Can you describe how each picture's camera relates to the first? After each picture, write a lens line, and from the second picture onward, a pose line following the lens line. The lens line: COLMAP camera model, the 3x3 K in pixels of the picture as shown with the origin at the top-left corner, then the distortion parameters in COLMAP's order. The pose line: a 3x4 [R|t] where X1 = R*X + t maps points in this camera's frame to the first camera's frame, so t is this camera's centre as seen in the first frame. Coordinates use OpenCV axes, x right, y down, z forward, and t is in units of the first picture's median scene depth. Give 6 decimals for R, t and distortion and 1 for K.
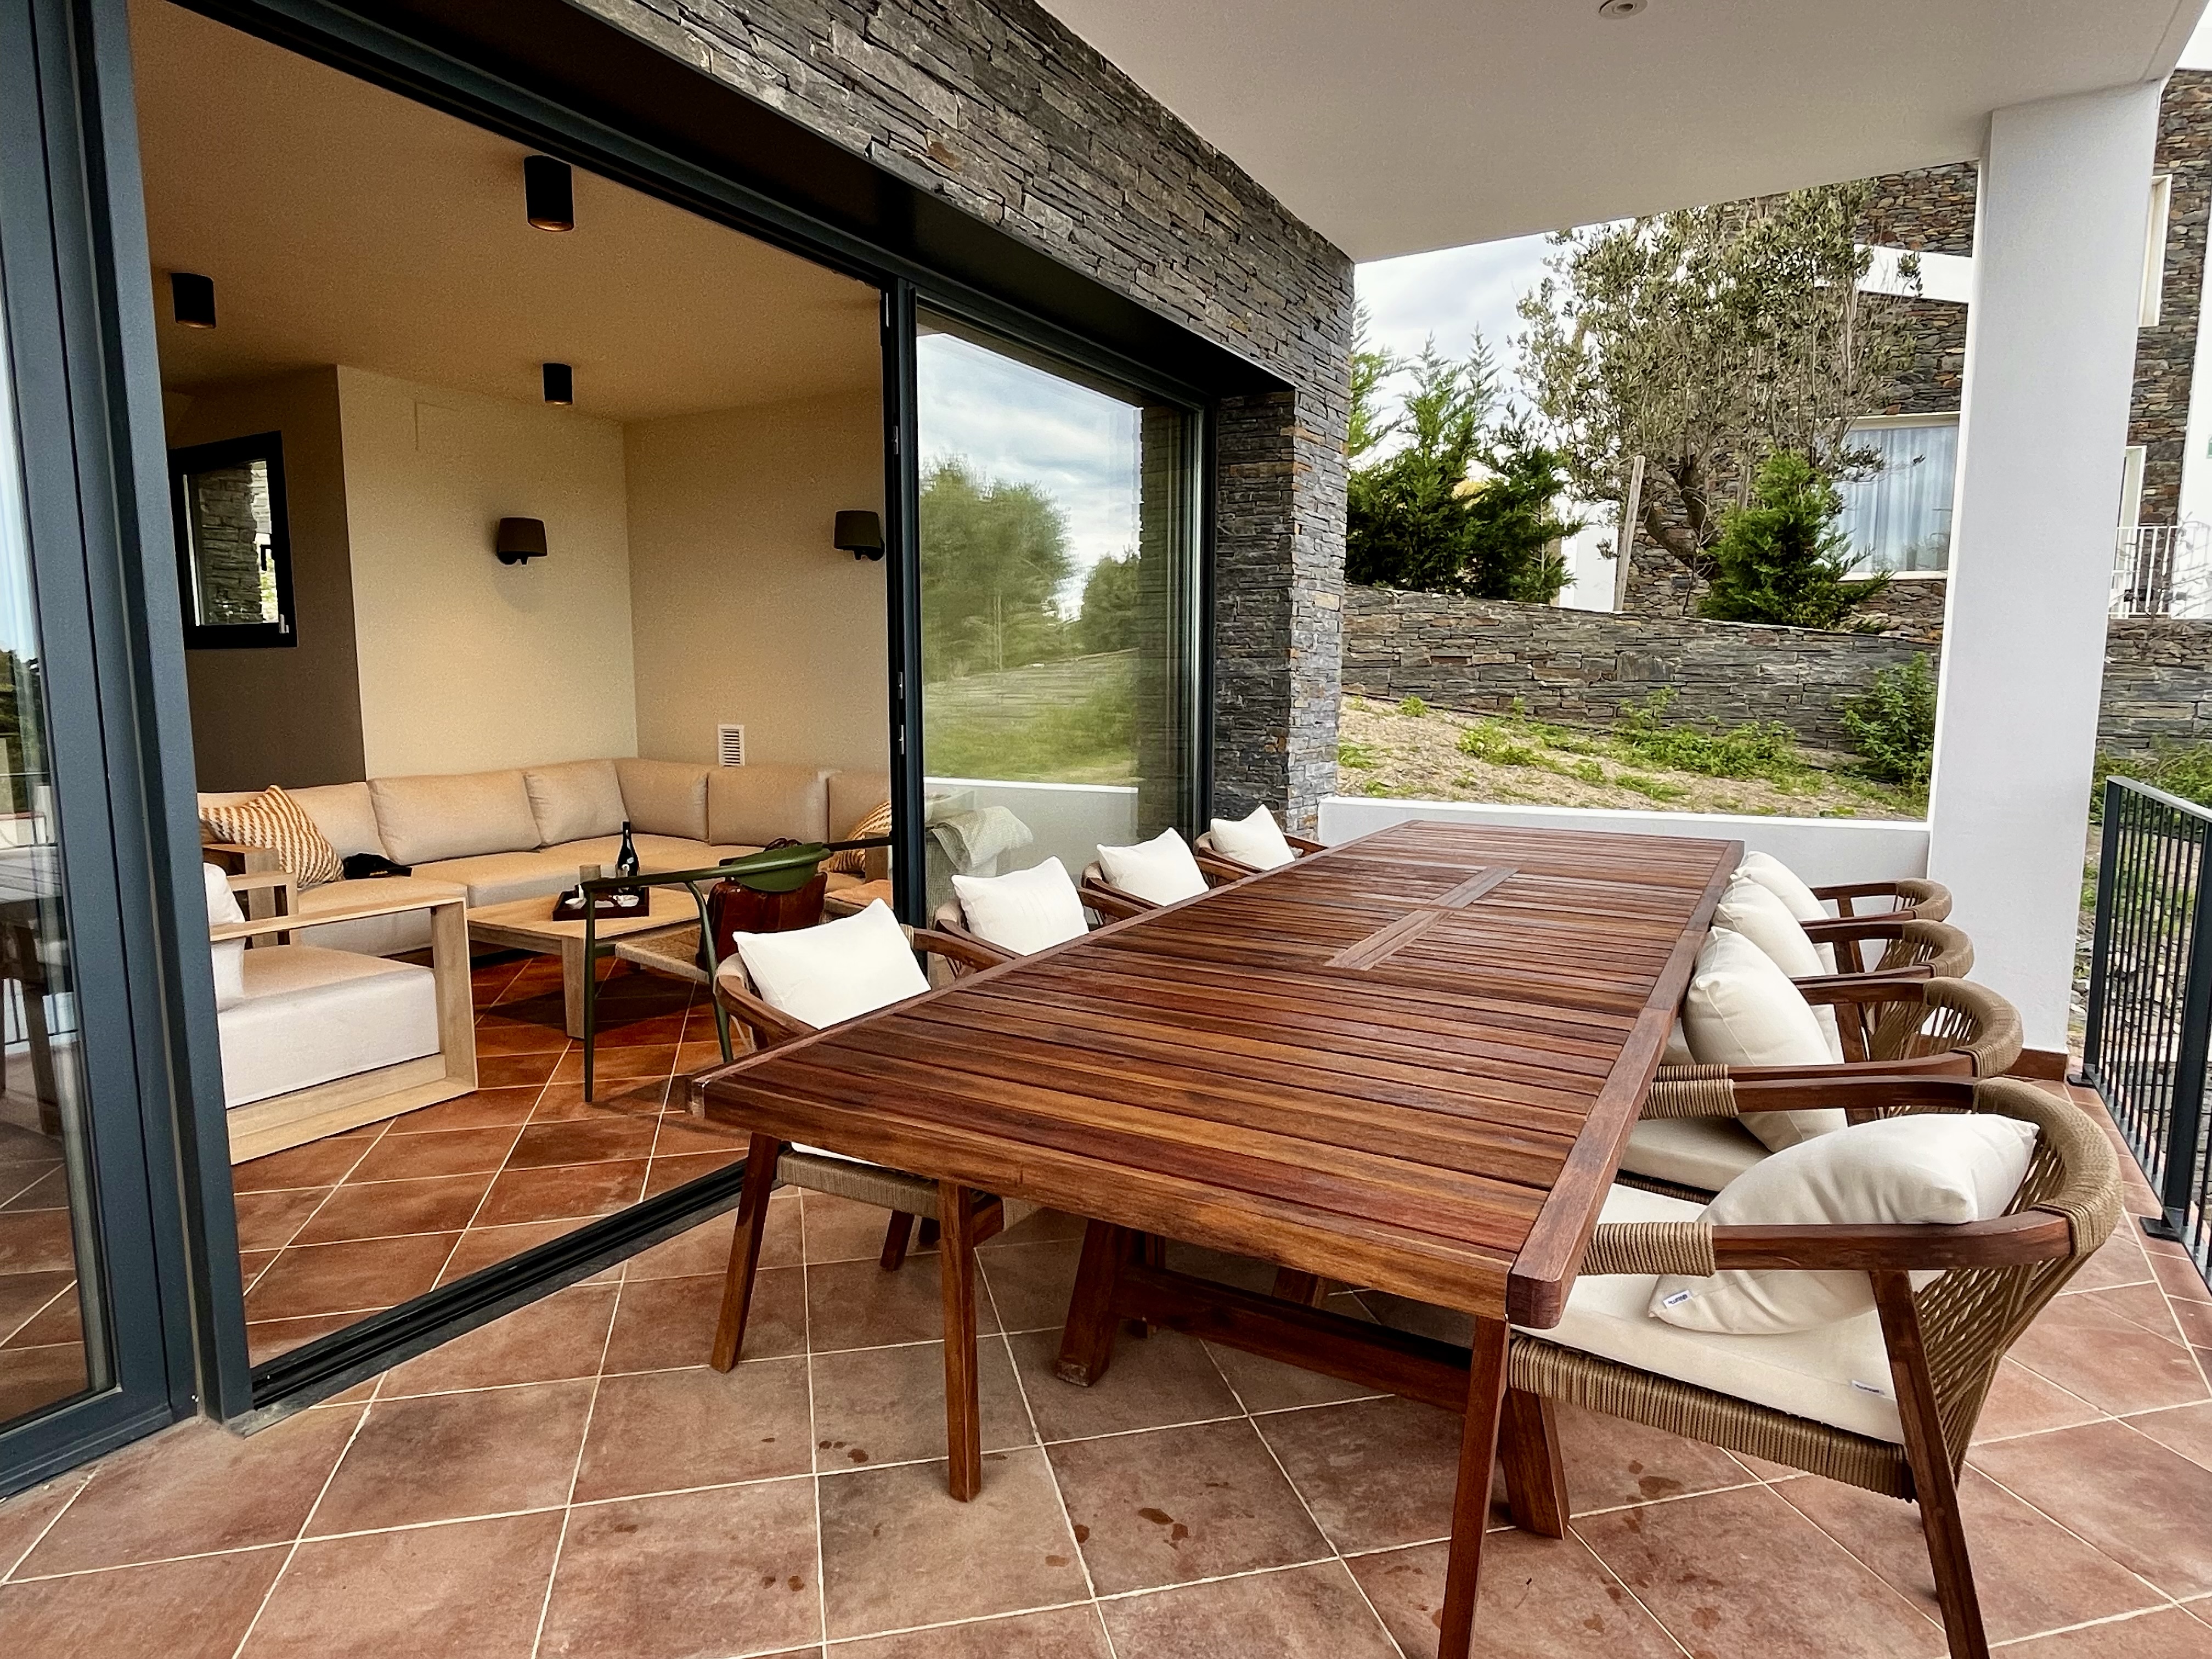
lens RADIAL K [[1282.1, 0, 1101.5], [0, 1282.1, 841.0], [0, 0, 1]] dist [-0.001011, -0.003139]
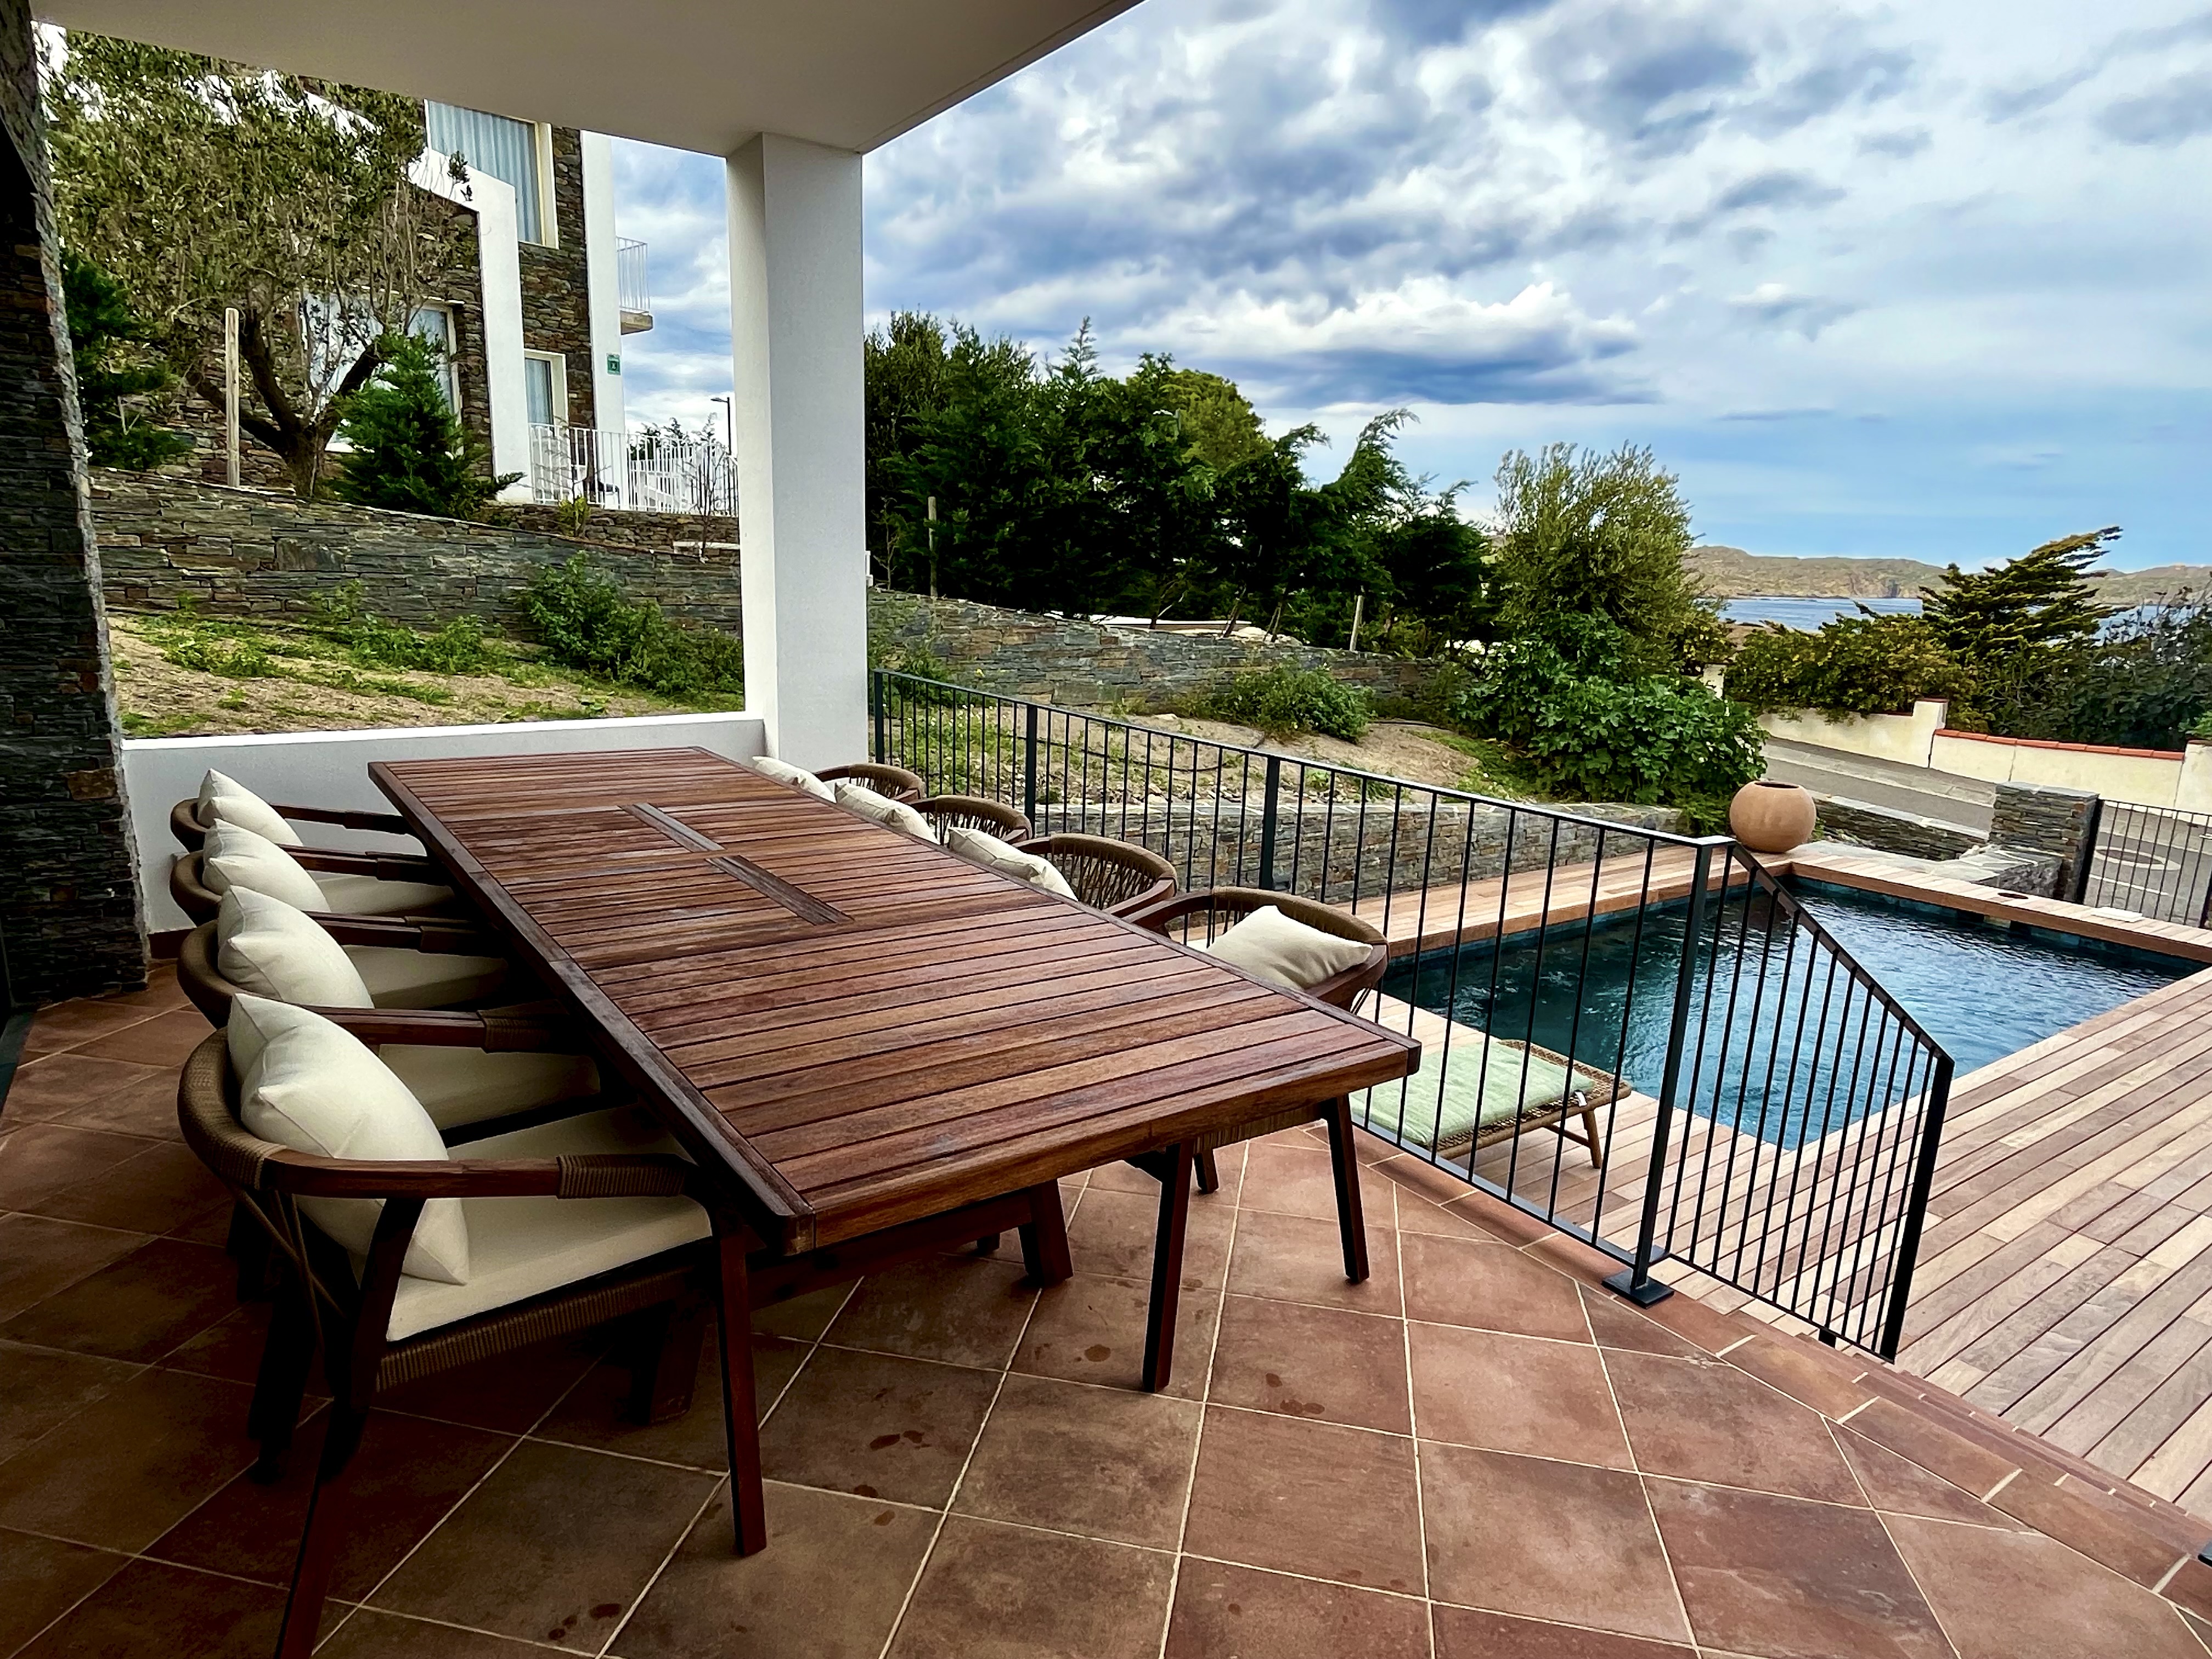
lens RADIAL K [[1282.1, 0, 1100.9], [0, 1282.1, 845.2], [0, 0, 1]] dist [-0.001011, -0.003139]
pose [[0.418269, -0.186484, 0.888974, -0.205279], [0.082546, 0.982452, 0.167255, -0.039804], [-0.904565, 0.003423, 0.426323, 0.095616]]
